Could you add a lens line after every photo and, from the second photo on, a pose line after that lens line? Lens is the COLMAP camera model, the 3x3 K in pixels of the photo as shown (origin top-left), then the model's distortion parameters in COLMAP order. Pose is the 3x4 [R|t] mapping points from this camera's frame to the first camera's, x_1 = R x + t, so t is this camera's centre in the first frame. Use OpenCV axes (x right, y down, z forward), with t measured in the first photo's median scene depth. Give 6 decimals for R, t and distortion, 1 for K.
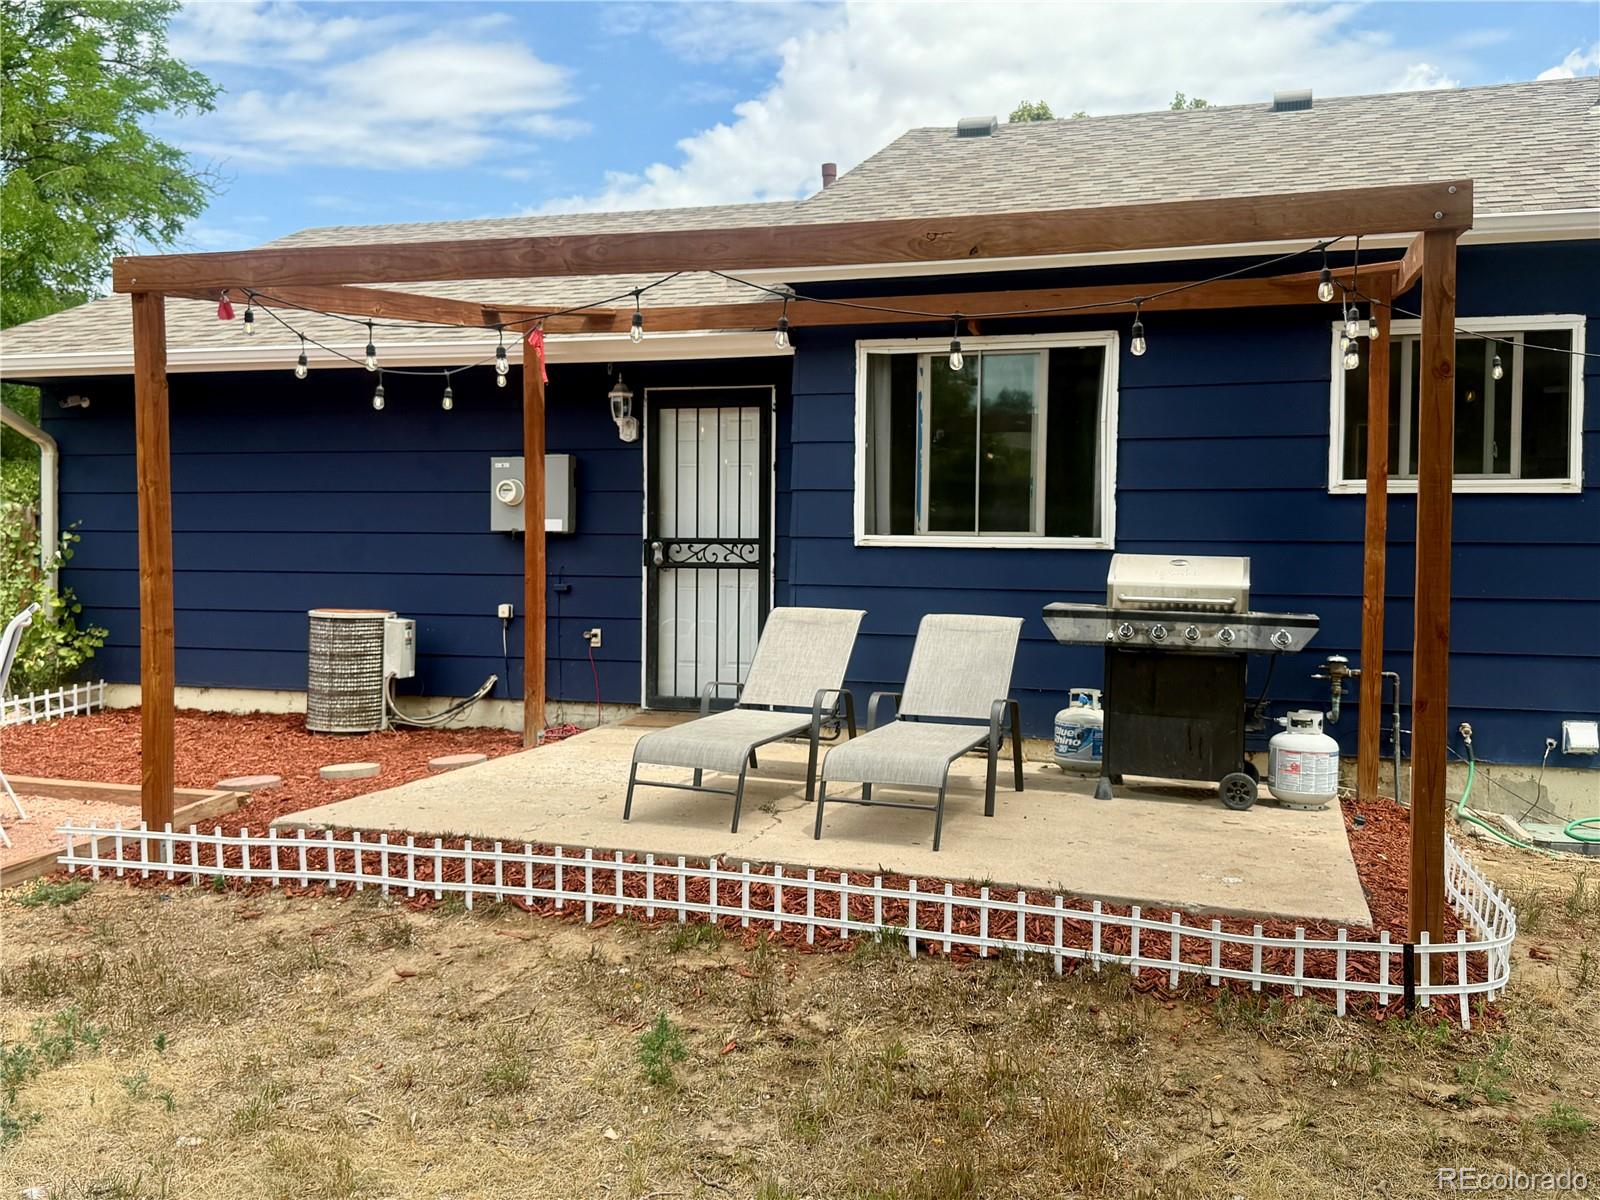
lens RADIAL K [[1462.6, 0, 752.5], [0, 1462.6, 611.6], [0, 0, 1]] dist [0.096003, -0.154424]
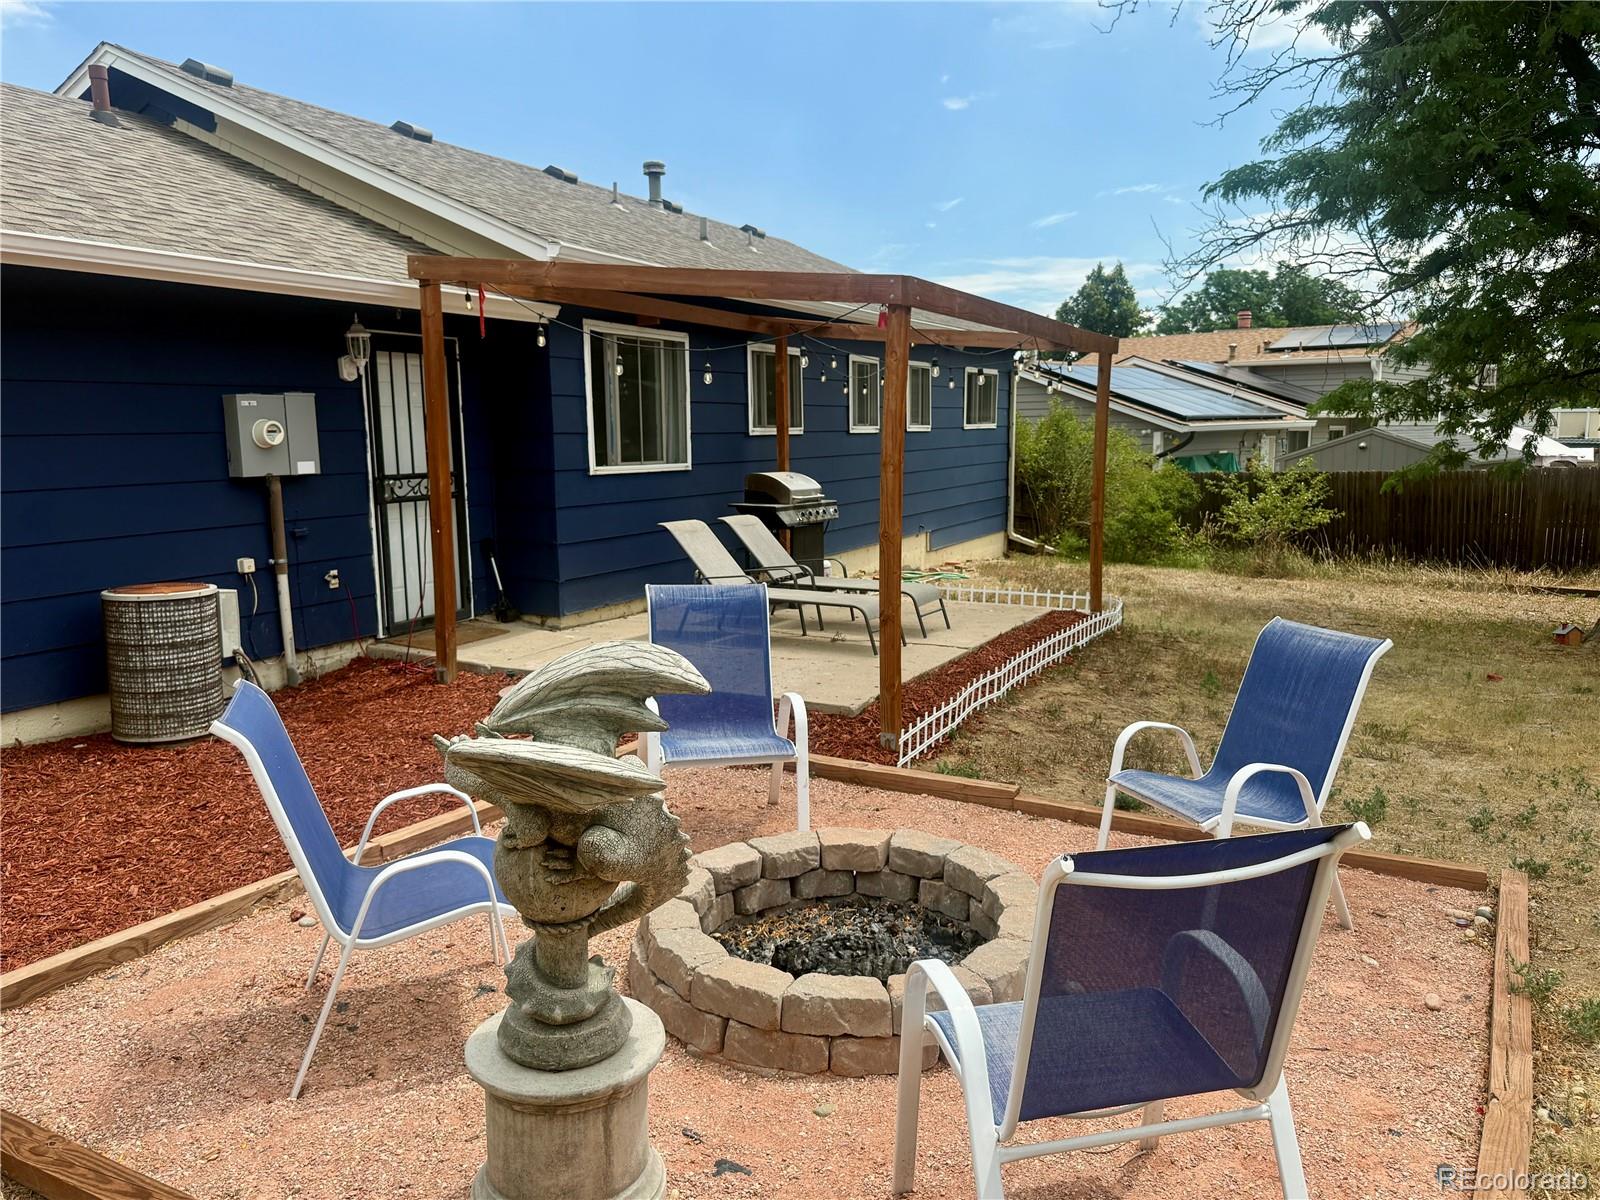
lens RADIAL K [[1172.5, 0, 803.5], [0, 1172.5, 595.8], [0, 0, 1]] dist [0.007973, -0.009521]
pose [[0.161927, -0.151369, 0.975124, -0.850592], [0.044932, 0.988271, 0.145949, -0.074451], [-0.985779, 0.020181, 0.166829, 0.560778]]
